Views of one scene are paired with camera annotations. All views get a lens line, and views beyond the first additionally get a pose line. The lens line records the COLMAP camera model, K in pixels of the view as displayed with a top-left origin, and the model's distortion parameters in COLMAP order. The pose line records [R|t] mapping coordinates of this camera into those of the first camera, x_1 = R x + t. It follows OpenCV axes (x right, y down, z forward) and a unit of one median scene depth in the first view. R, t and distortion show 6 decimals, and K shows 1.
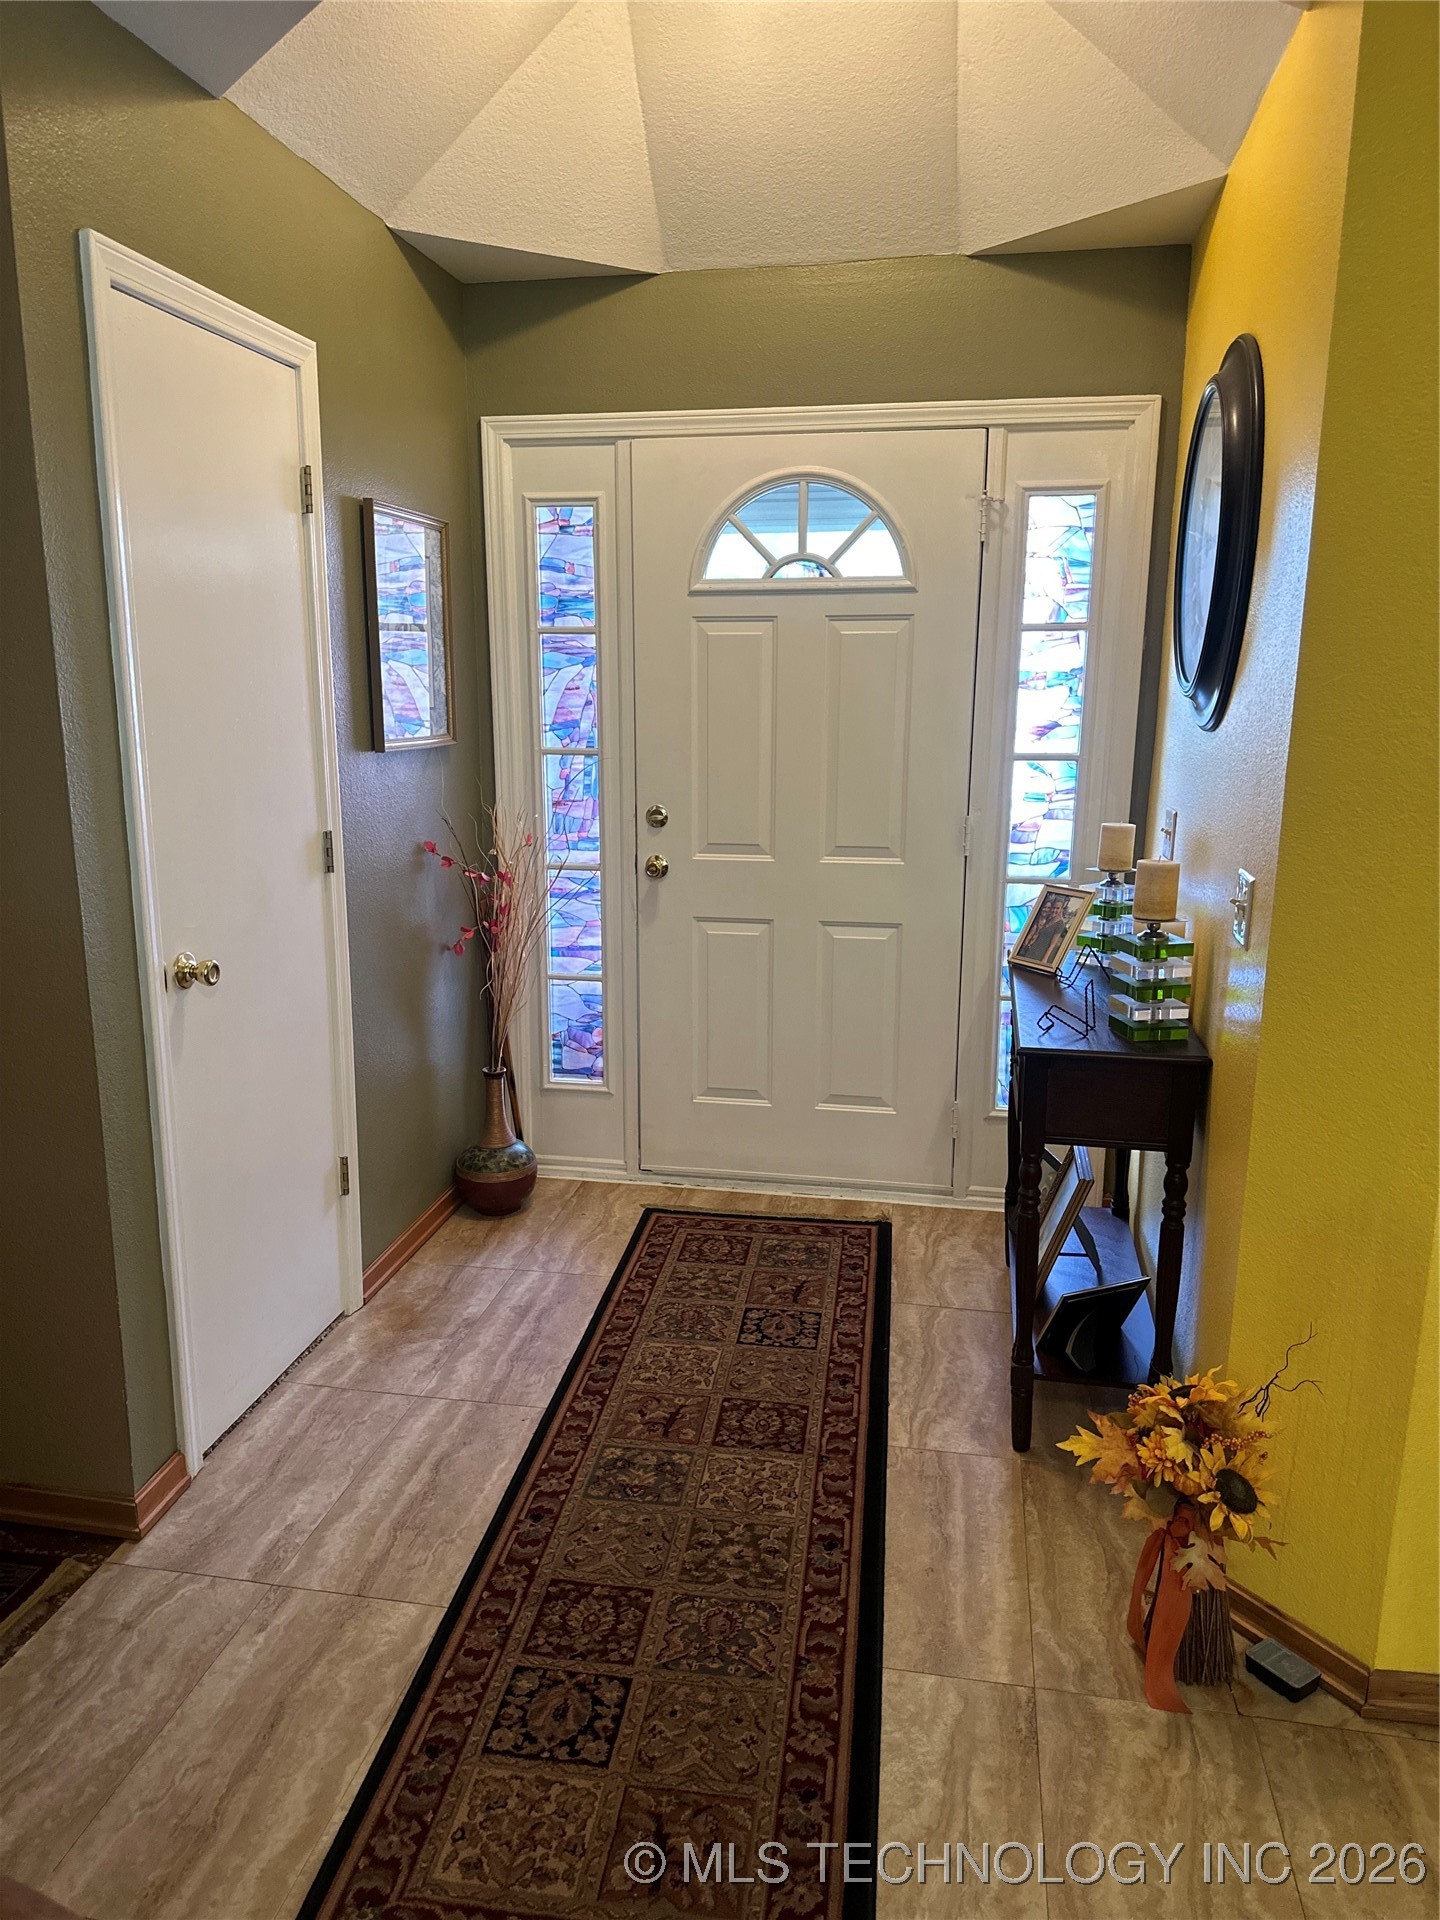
lens RADIAL K [[1365.0, 0, 771.3], [0, 1365.0, 980.8], [0, 0, 1]] dist [0.065410, -0.093622]
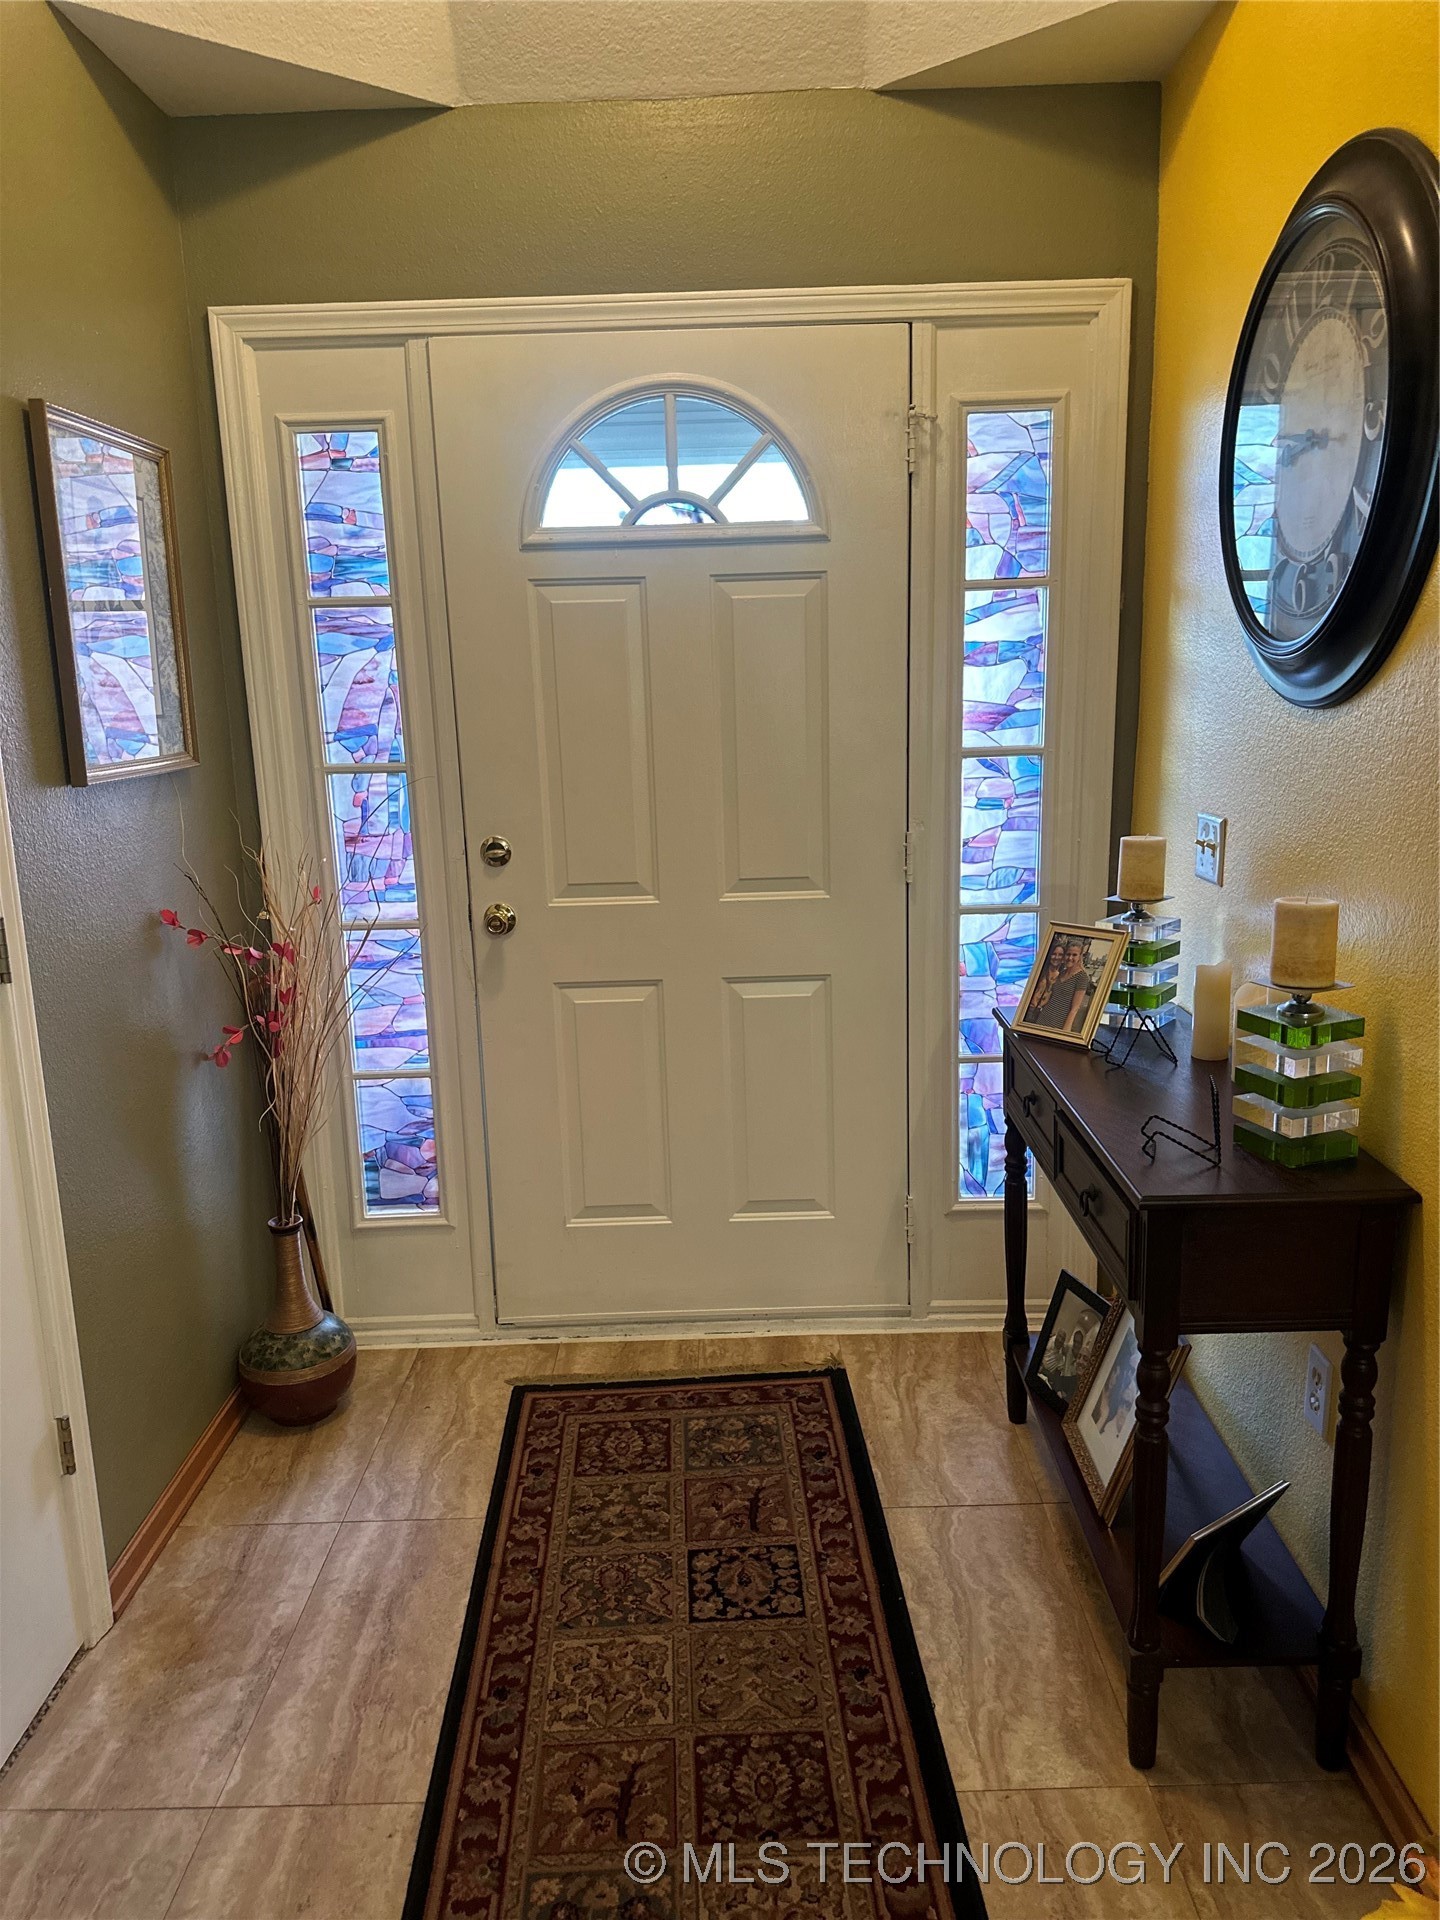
lens RADIAL K [[1365.0, 0, 771.9], [0, 1365.0, 962.1], [0, 0, 1]] dist [0.065410, -0.093622]
pose [[0.984055, -0.066403, 0.165004, -0.064732], [0.067550, 0.997715, -0.001344, -0.051613], [-0.164538, 0.012469, 0.986292, 0.257723]]
